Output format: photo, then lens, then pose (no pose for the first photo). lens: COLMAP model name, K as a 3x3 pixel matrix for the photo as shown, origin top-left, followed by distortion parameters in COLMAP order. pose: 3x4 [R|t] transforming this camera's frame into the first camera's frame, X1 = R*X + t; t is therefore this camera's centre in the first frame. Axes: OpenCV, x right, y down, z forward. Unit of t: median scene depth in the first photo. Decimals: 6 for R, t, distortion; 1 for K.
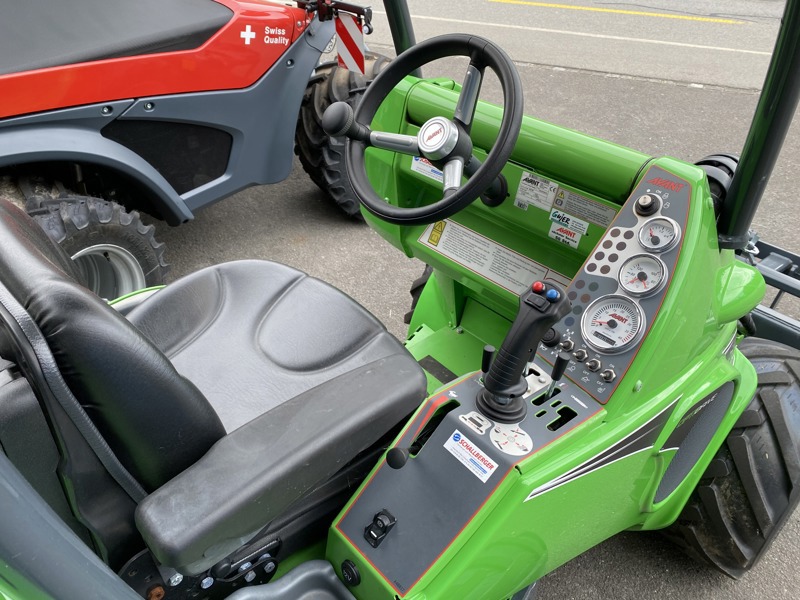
lens RADIAL K [[605.6, 0, 396.9], [0, 605.6, 300.9], [0, 0, 1]] dist [0.026046, -0.025387]
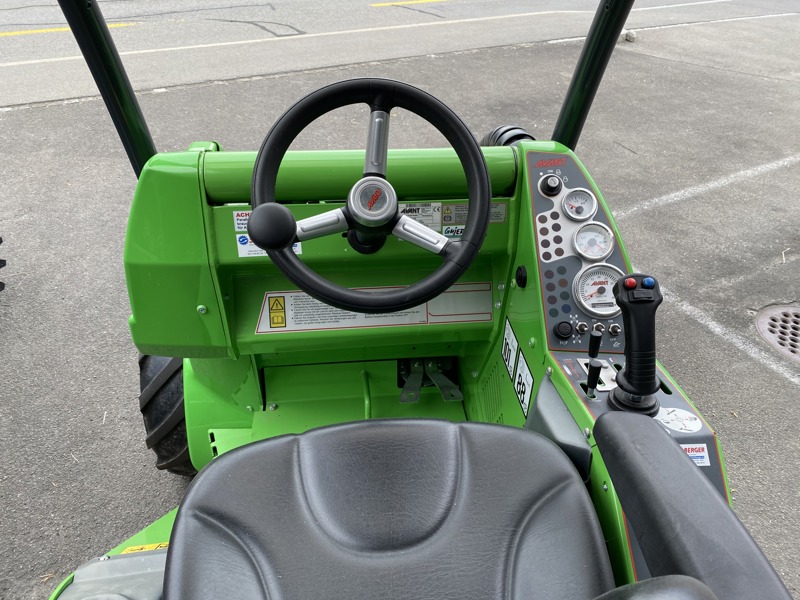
lens RADIAL K [[605.6, 0, 398.7], [0, 605.6, 299.9], [0, 0, 1]] dist [0.026046, -0.025387]
pose [[0.590847, -0.463601, 0.660283, -0.505174], [0.468758, 0.863365, 0.186727, -0.272802], [-0.656632, 0.199186, 0.727433, 0.358571]]
